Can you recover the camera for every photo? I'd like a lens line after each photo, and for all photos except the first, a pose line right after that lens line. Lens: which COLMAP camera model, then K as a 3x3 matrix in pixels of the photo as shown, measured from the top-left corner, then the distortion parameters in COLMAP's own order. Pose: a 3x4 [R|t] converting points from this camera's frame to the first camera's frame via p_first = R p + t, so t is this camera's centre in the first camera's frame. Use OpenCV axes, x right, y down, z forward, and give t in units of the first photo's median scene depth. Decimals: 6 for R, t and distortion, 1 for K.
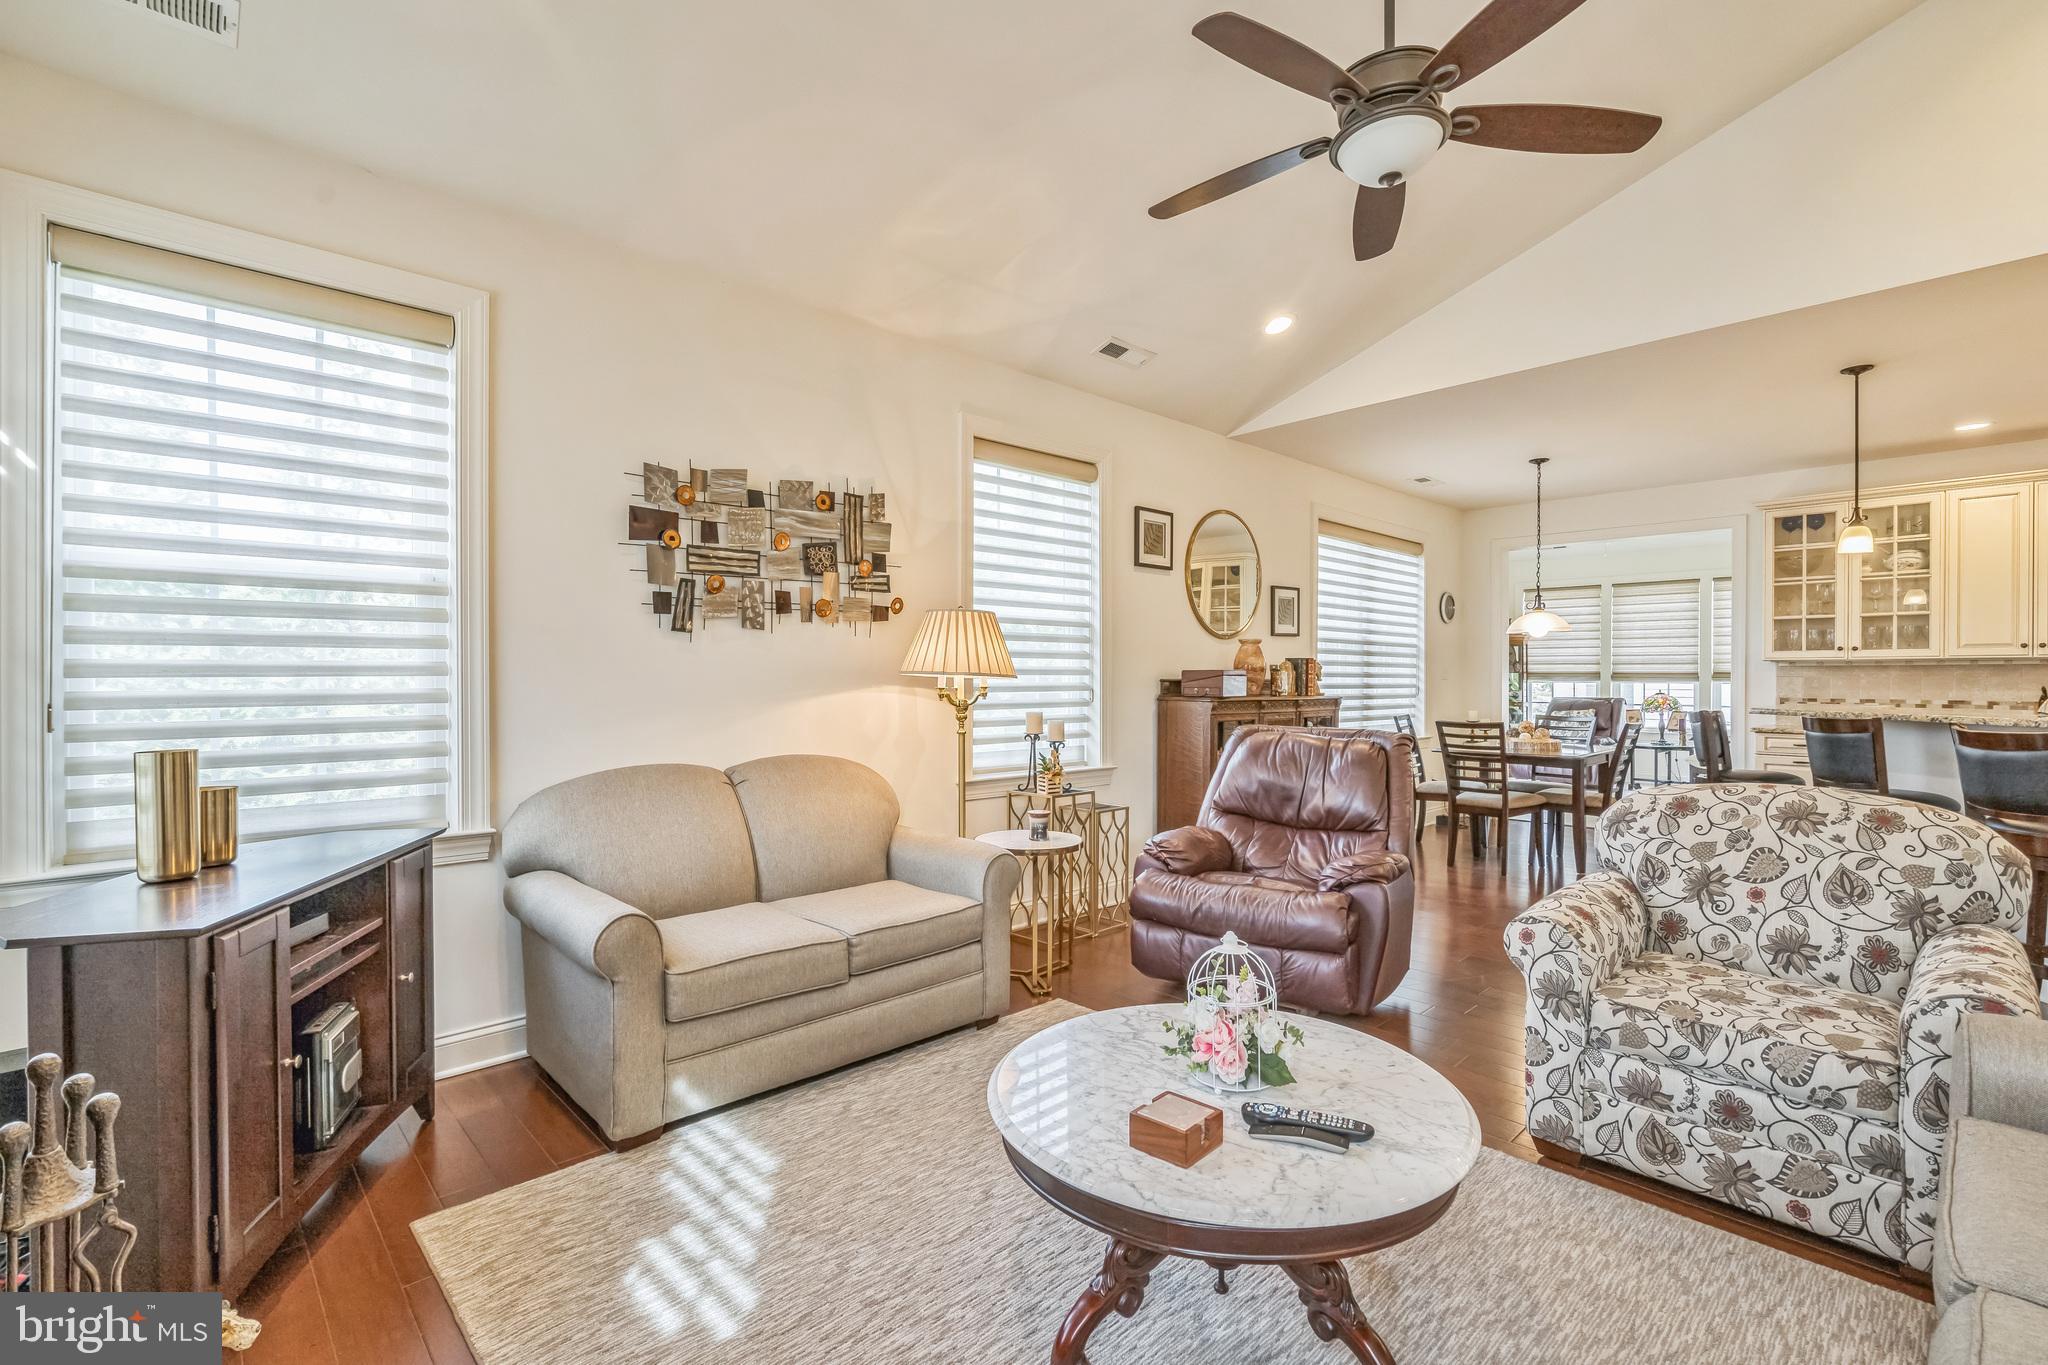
lens RADIAL K [[933.6, 0, 1025.9], [0, 933.6, 688.5], [0, 0, 1]] dist [0.002293, 0.000232]
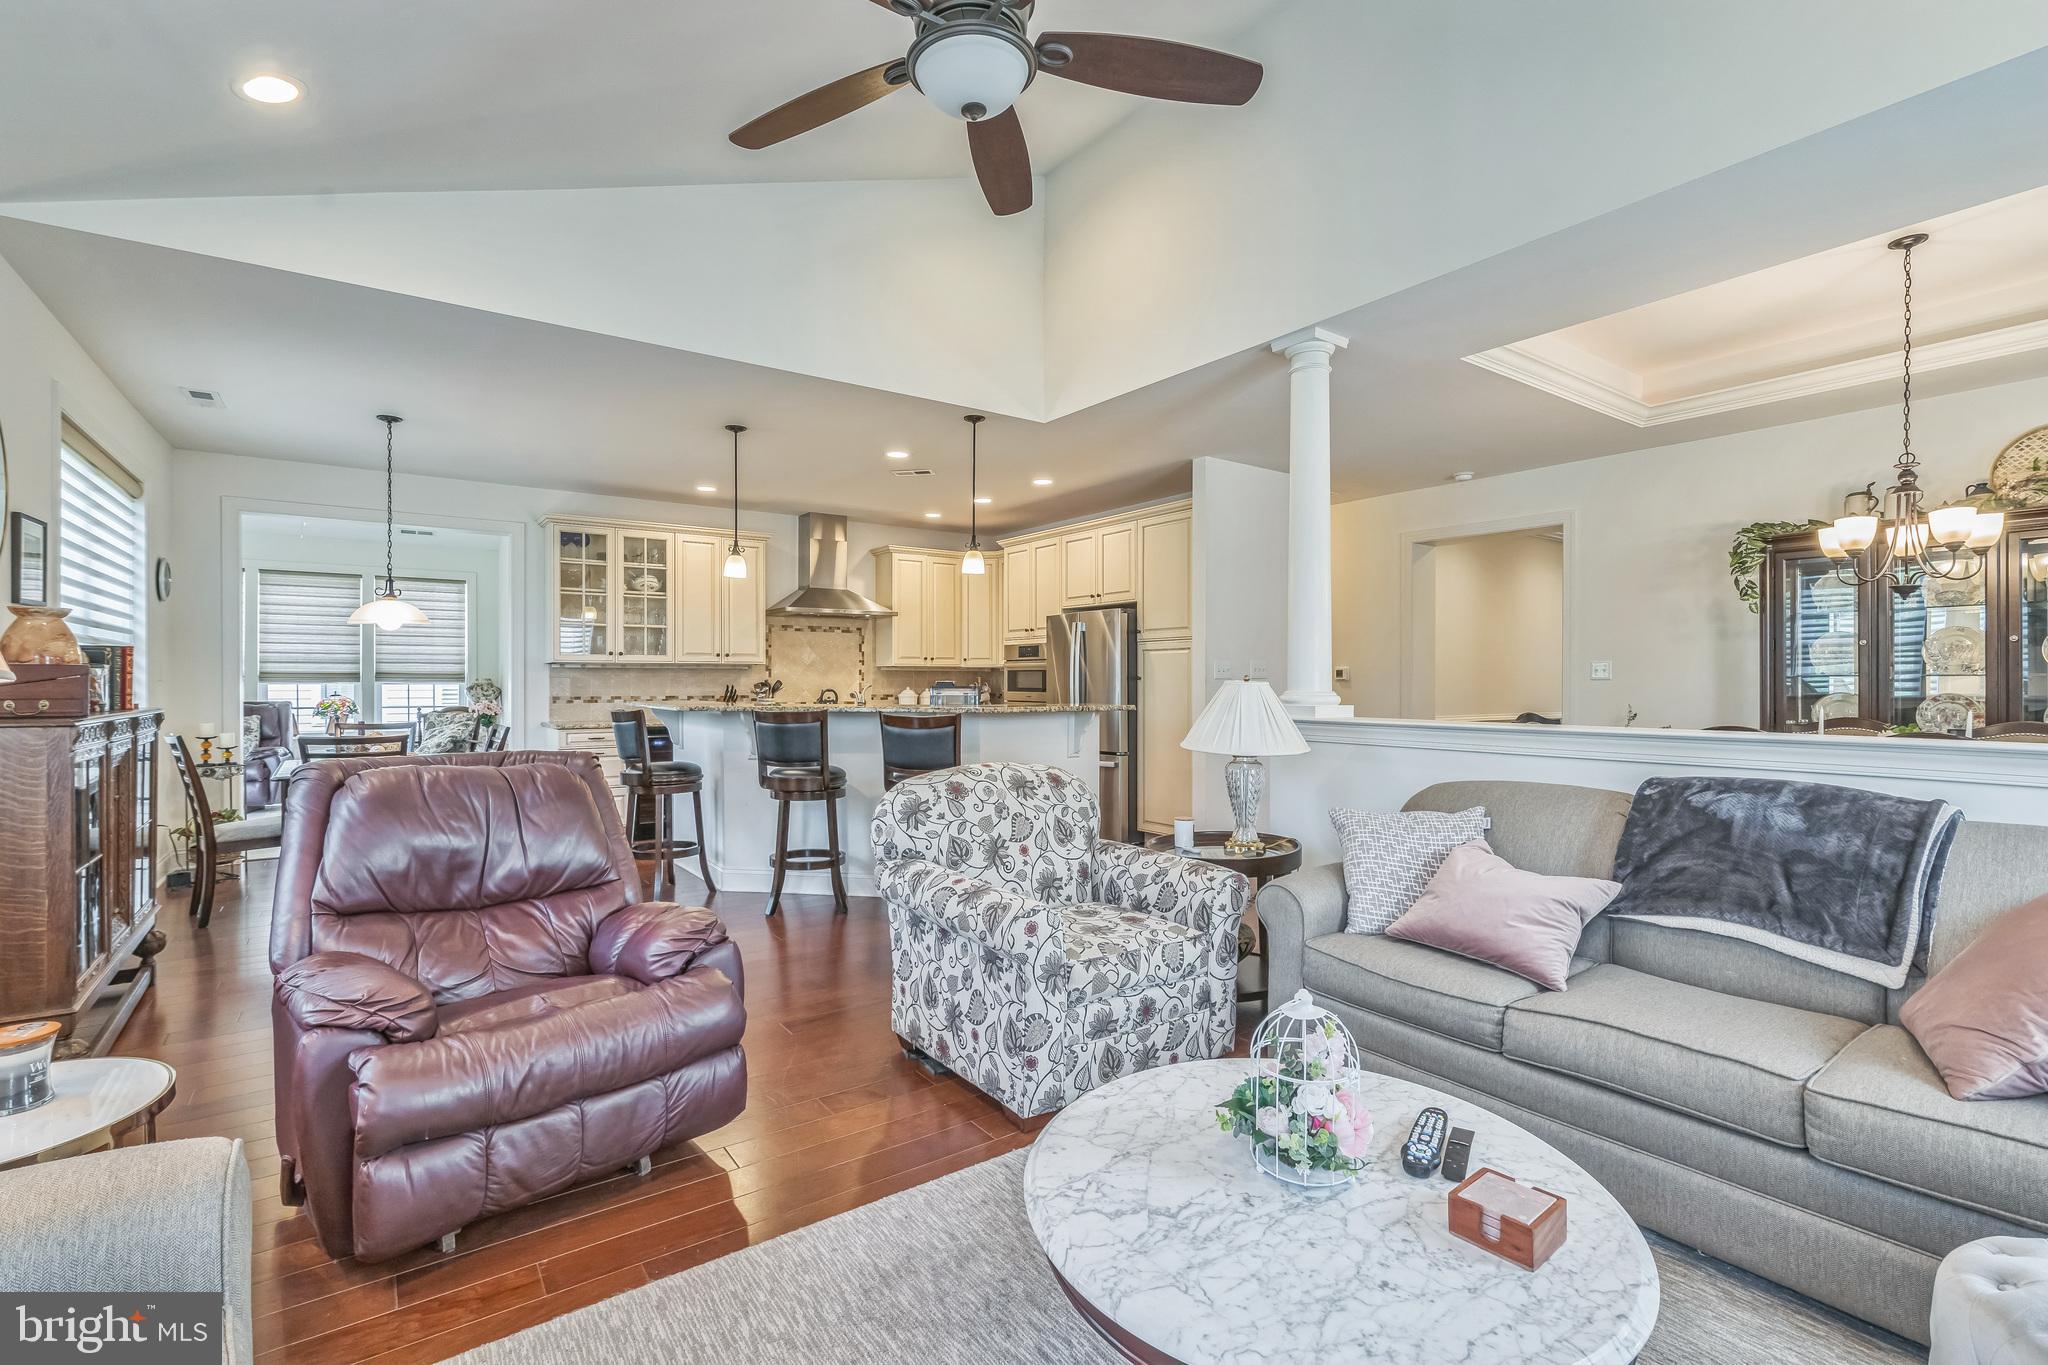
lens RADIAL K [[933.6, 0, 1011.5], [0, 933.6, 686.5], [0, 0, 1]] dist [0.002293, 0.000232]
pose [[0.157093, -0.011054, 0.987522, -0.276047], [0.013268, 0.999871, 0.009082, -0.008424], [-0.987495, 0.011675, 0.157220, 0.474954]]
